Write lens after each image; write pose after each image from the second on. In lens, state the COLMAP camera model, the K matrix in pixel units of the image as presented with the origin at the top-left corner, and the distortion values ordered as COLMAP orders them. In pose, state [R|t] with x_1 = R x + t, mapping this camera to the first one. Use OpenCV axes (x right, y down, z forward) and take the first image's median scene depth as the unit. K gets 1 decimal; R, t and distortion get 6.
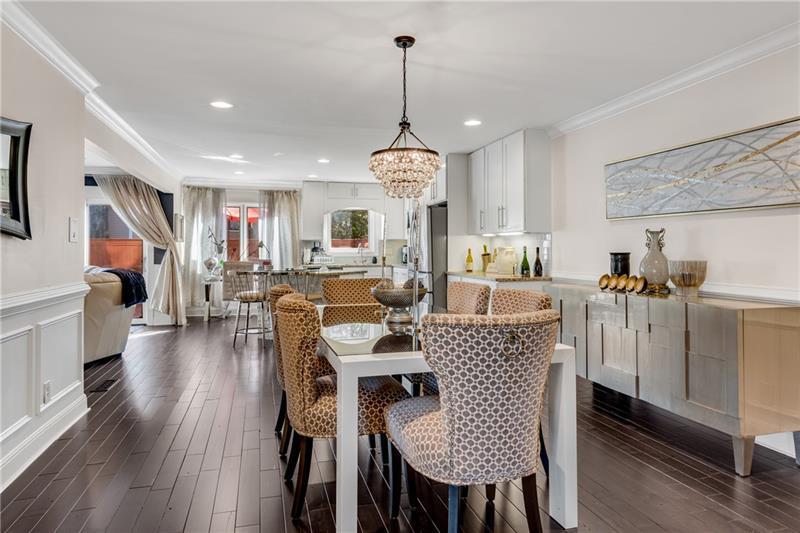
lens RADIAL K [[499.4, 0, 400.0], [0, 499.4, 266.5], [0, 0, 1]] dist [-0.002357, -0.000241]
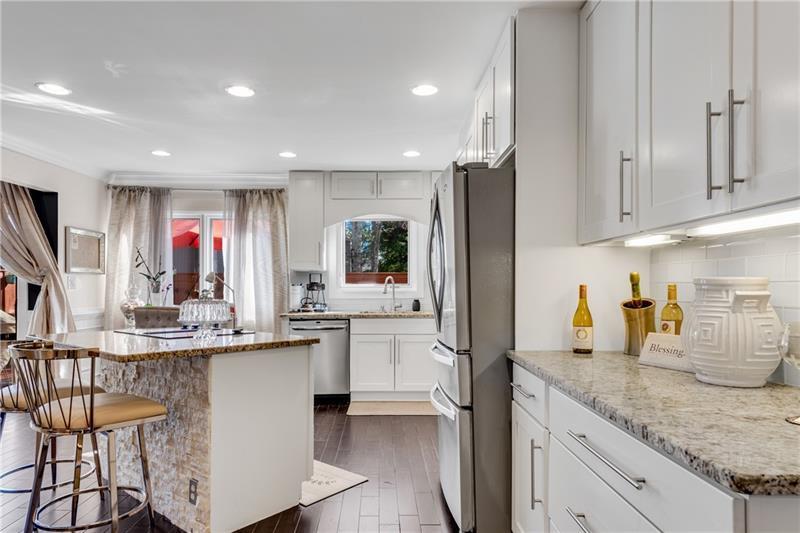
lens RADIAL K [[502.3, 0, 377.5], [0, 502.3, 284.9], [0, 0, 1]] dist [-0.001769, 0.000296]
pose [[0.959787, 0.002556, -0.280719, 0.077008], [-0.013340, 0.999244, -0.036512, -0.016648], [0.280413, 0.038789, 0.959095, 0.483792]]
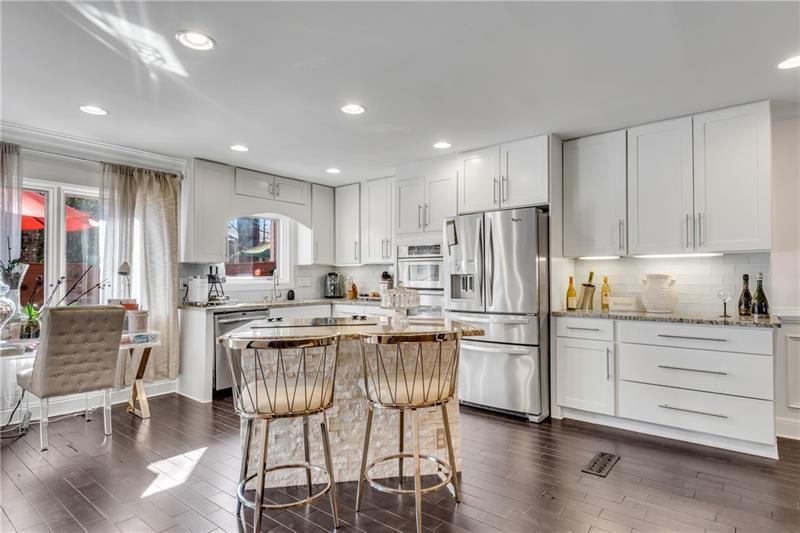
lens RADIAL K [[450.6, 0, 400.0], [0, 450.6, 266.5], [0, 0, 1]] dist [0.002179, -0.000399]
pose [[0.818932, 0.014828, 0.573699, -0.307800], [0.022403, 0.998078, -0.057775, -0.014882], [-0.573453, 0.060167, 0.817026, 0.477590]]
